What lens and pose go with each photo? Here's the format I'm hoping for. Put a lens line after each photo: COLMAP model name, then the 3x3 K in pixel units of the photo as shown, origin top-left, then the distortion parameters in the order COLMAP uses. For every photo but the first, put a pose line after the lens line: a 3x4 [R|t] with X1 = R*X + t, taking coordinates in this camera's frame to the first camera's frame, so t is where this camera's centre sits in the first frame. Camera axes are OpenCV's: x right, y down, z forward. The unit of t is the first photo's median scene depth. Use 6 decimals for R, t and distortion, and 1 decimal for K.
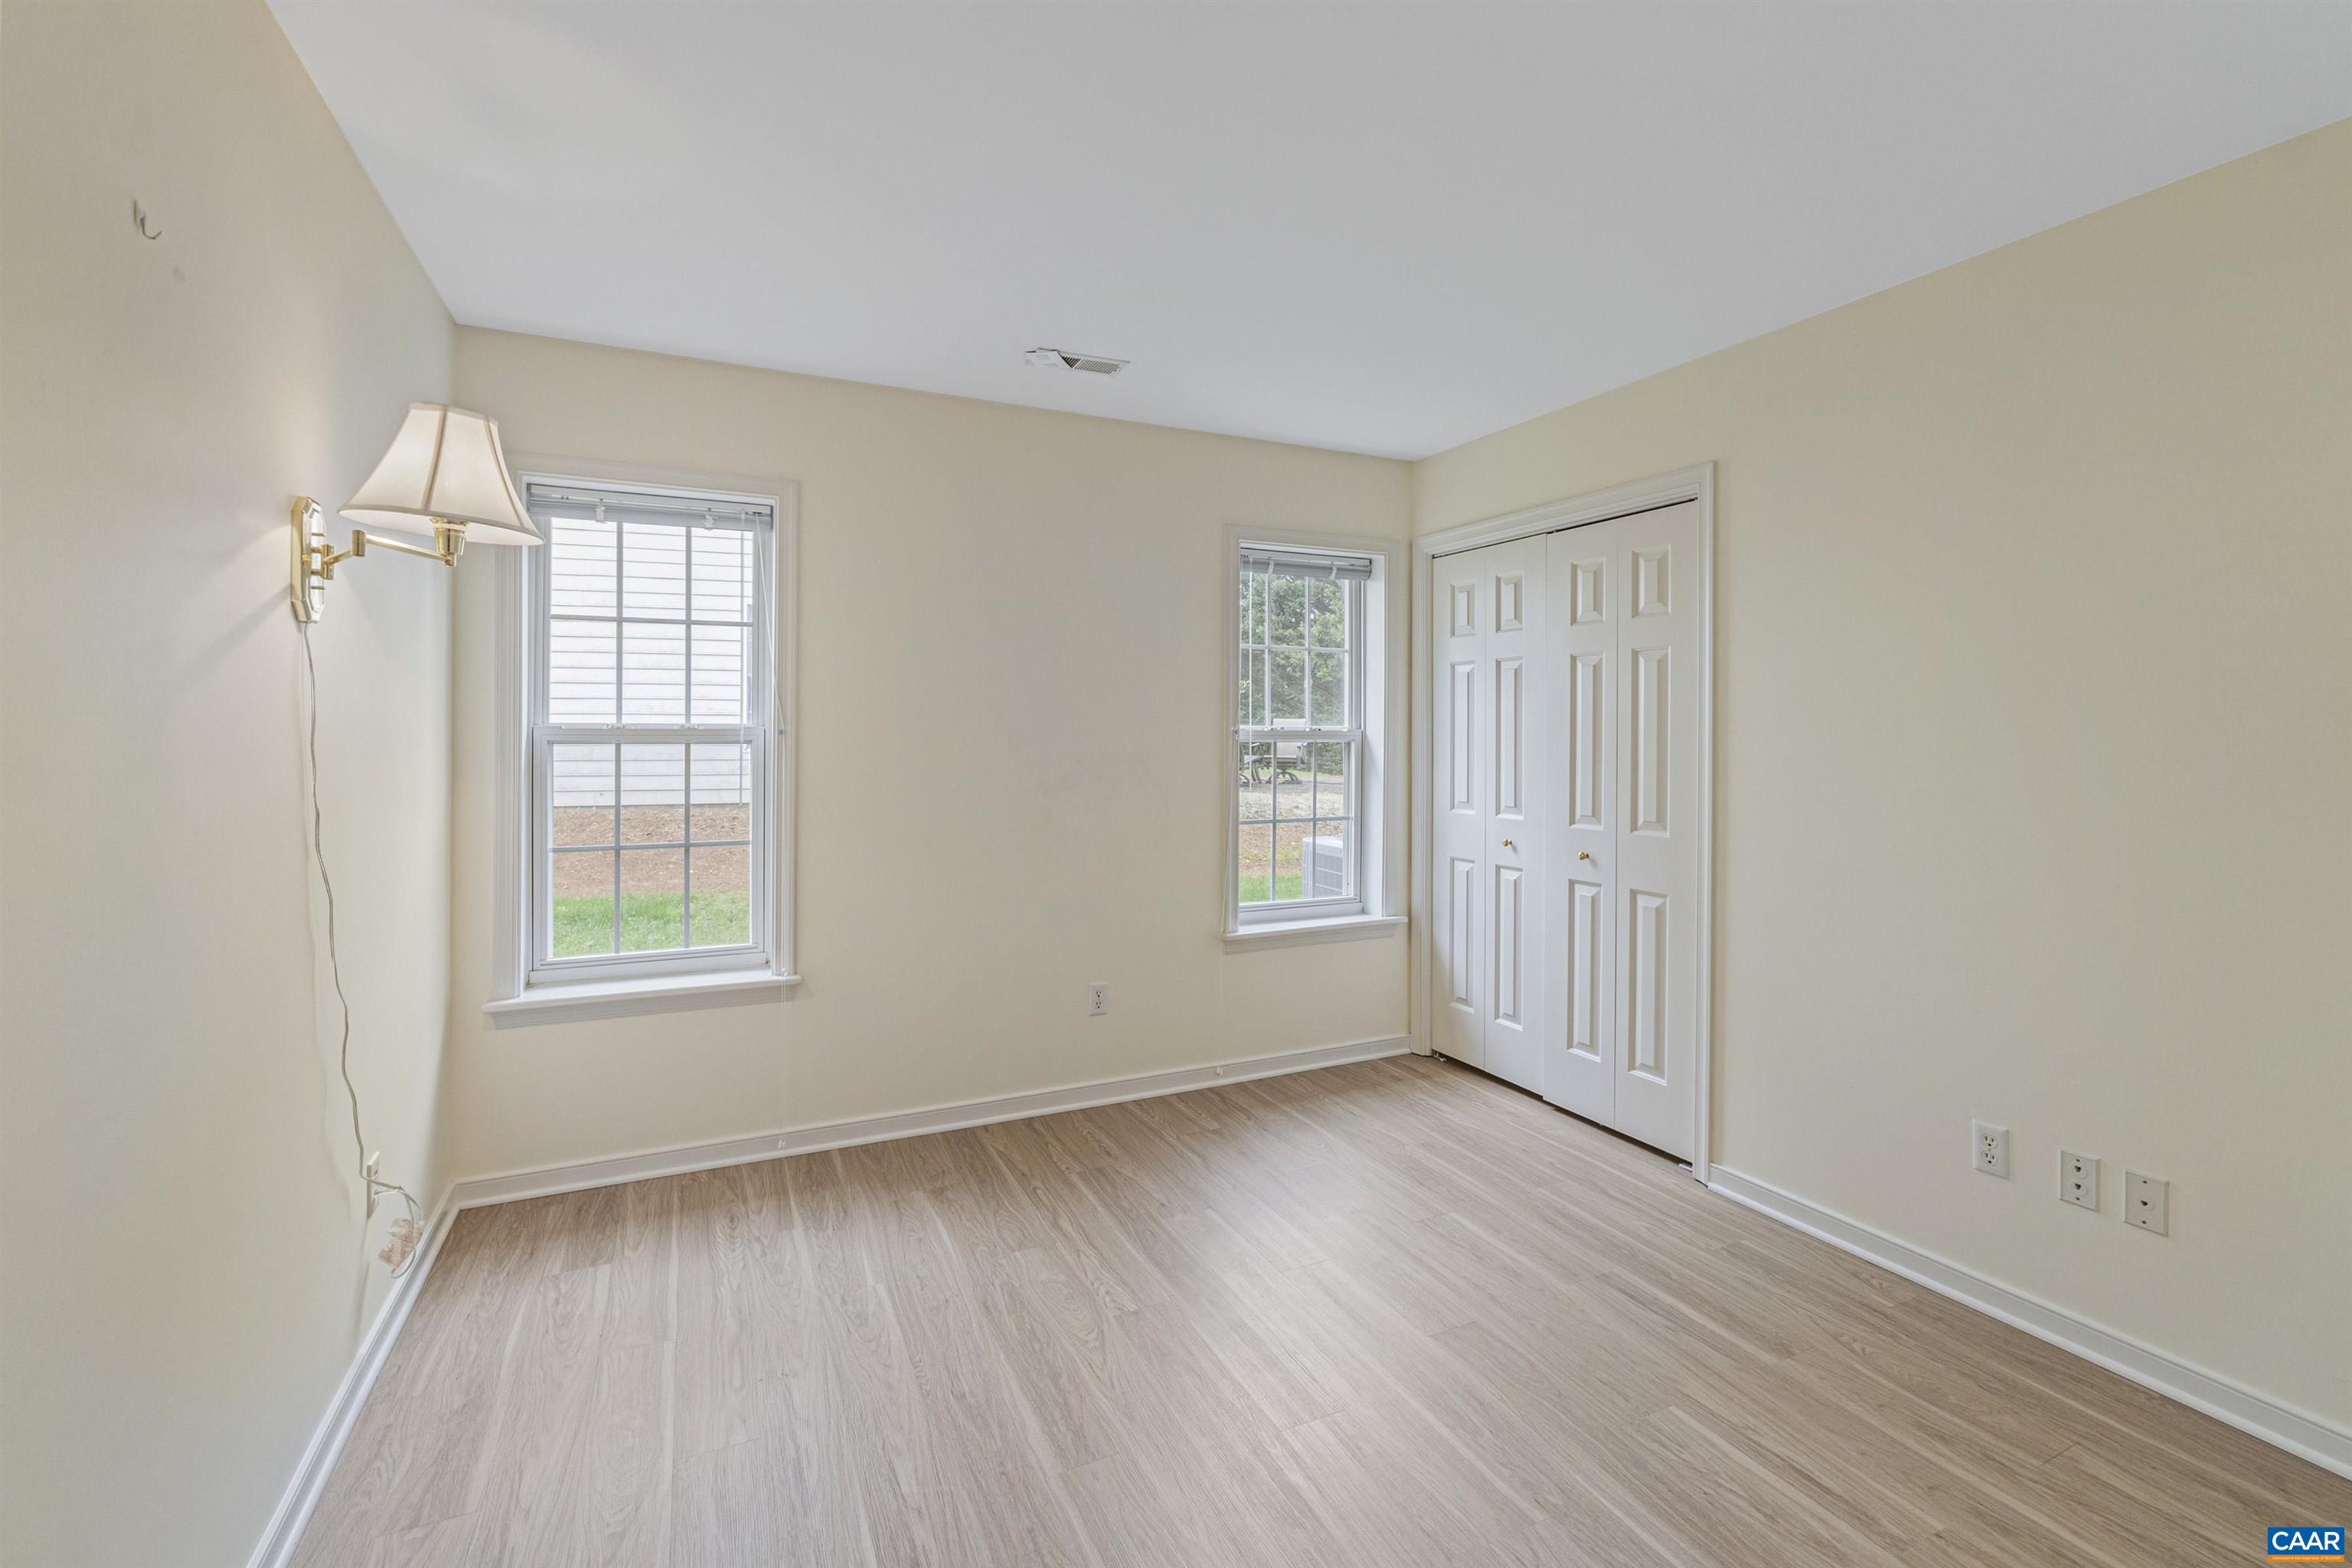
lens RADIAL K [[1001.8, 0, 1177.6], [0, 1001.8, 736.3], [0, 0, 1]] dist [-0.000854, -0.000042]
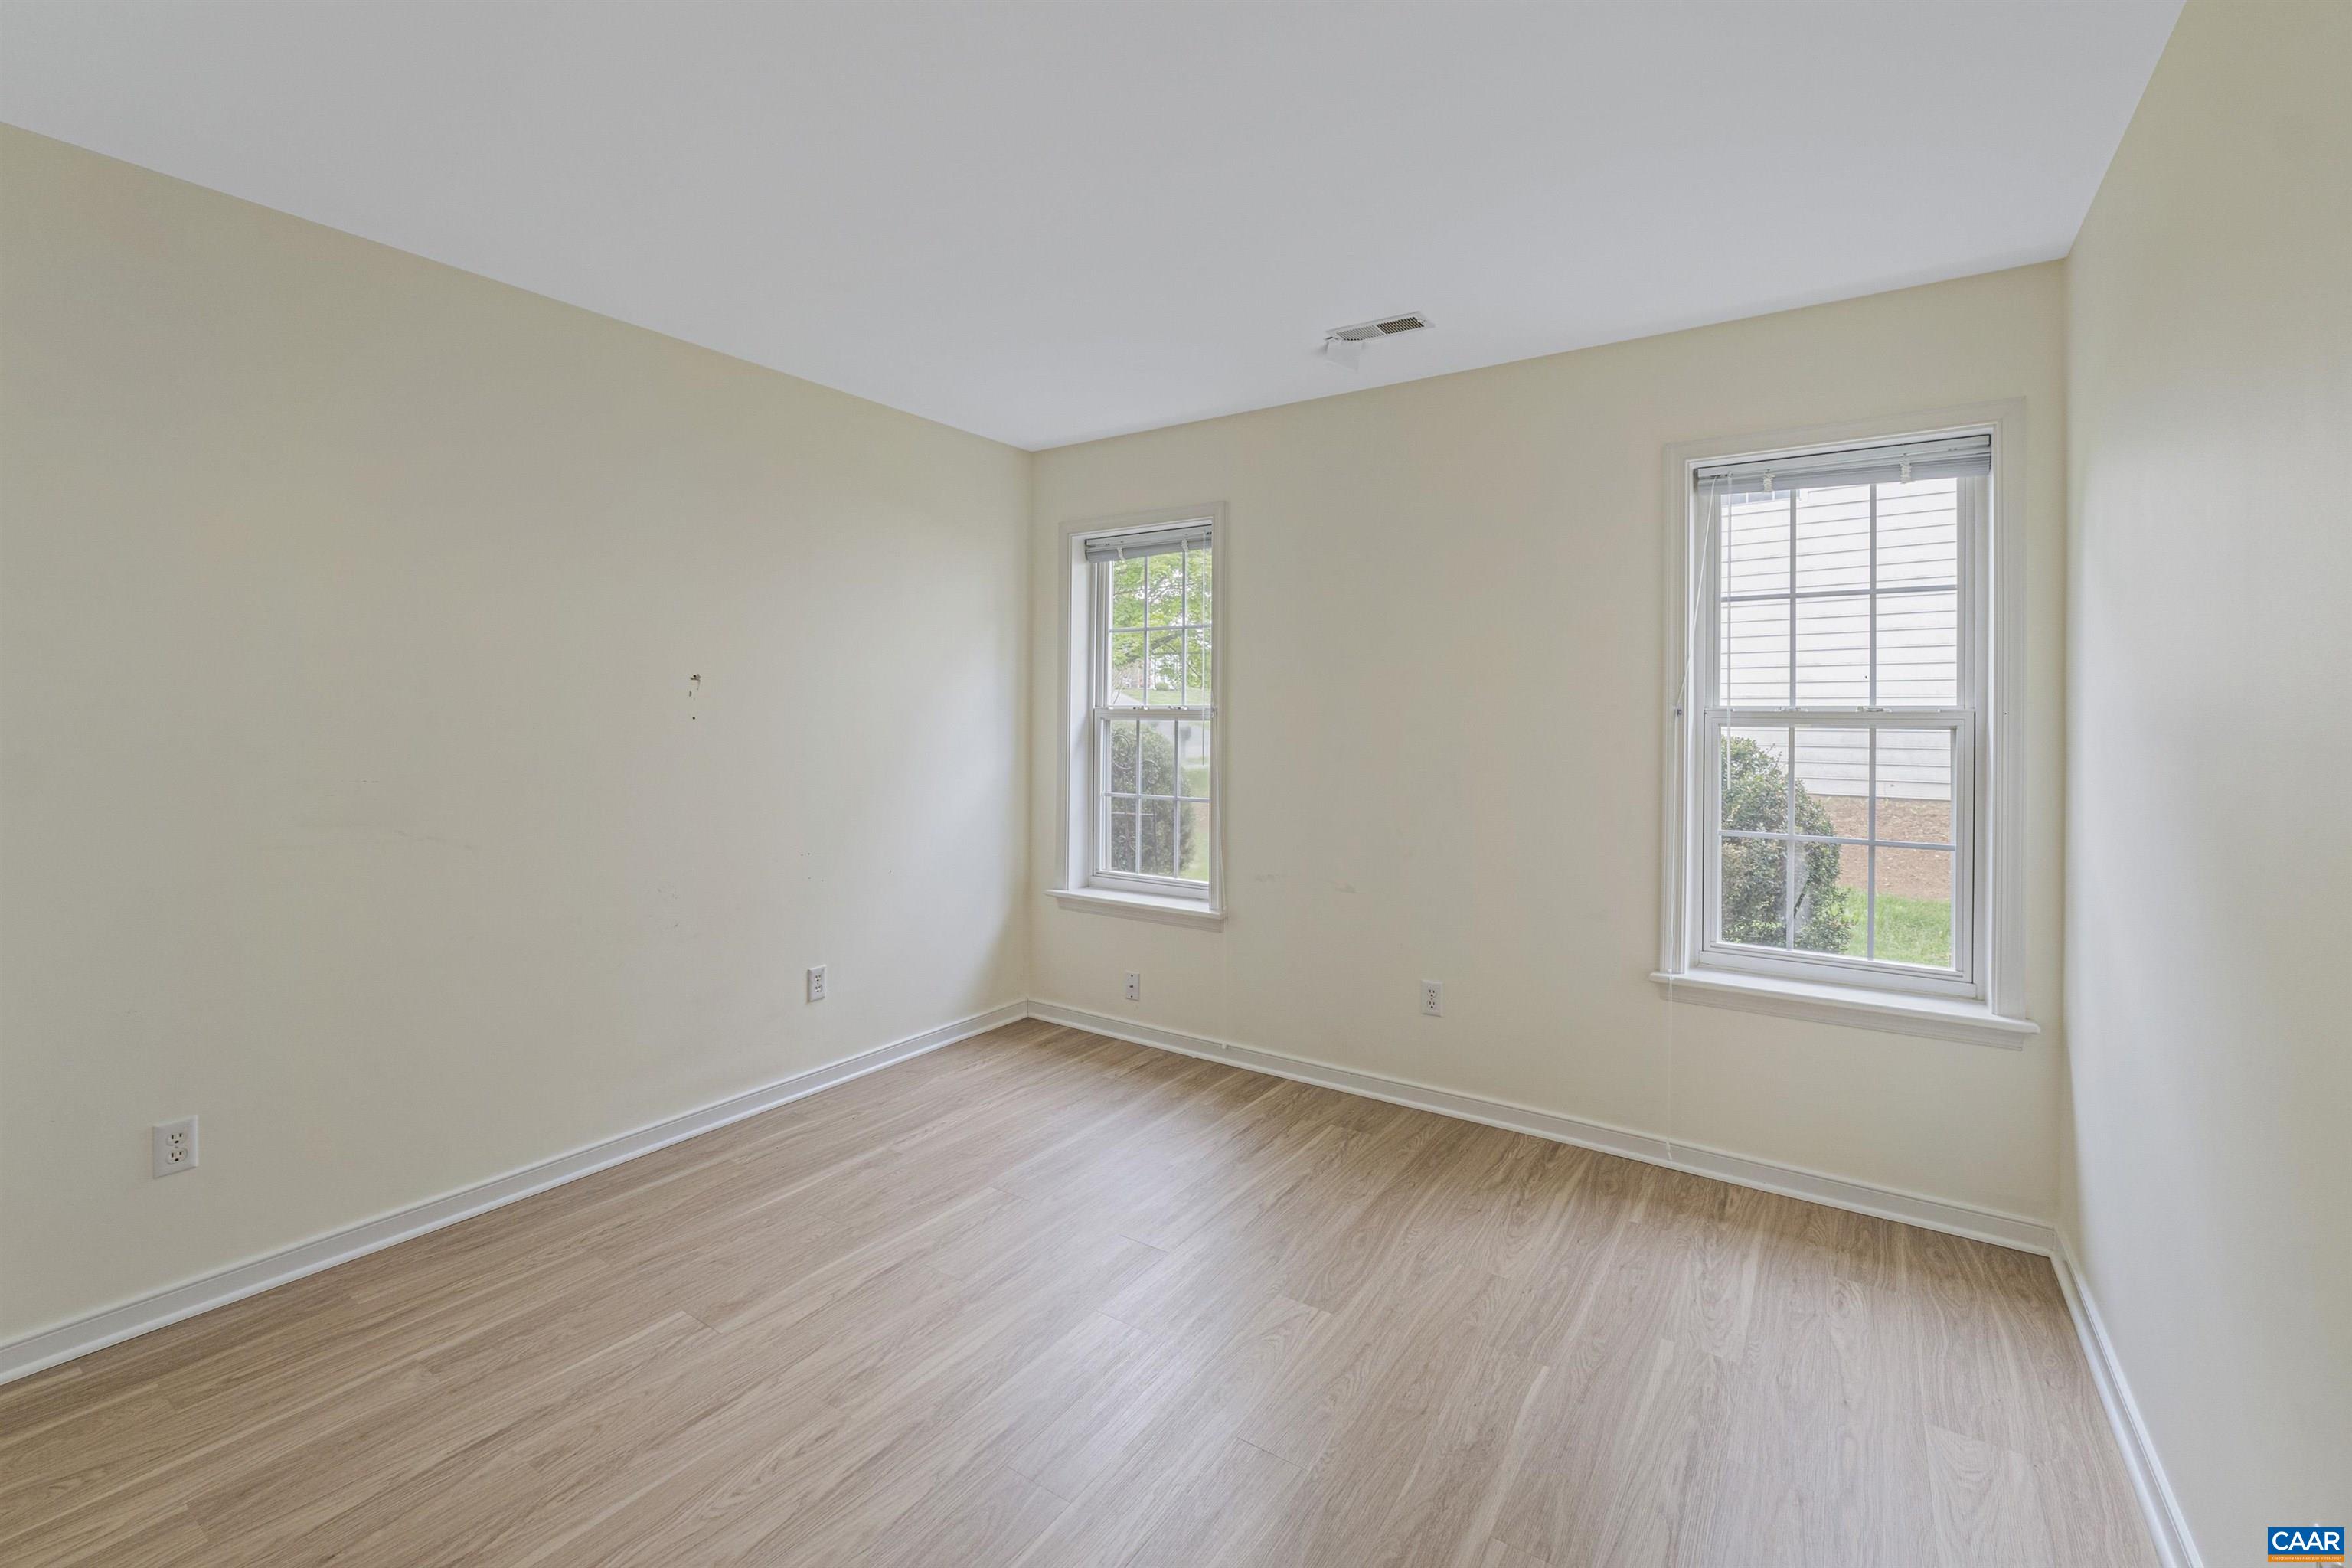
lens RADIAL K [[1041.4, 0, 1165.0], [0, 1041.4, 708.0], [0, 0, 1]] dist [-0.000296, -0.000177]
pose [[0.509155, 0.001184, -0.860674, 0.547836], [-0.009677, 0.999944, -0.004349, -0.000703], [0.860620, 0.010543, 0.509138, 0.256773]]
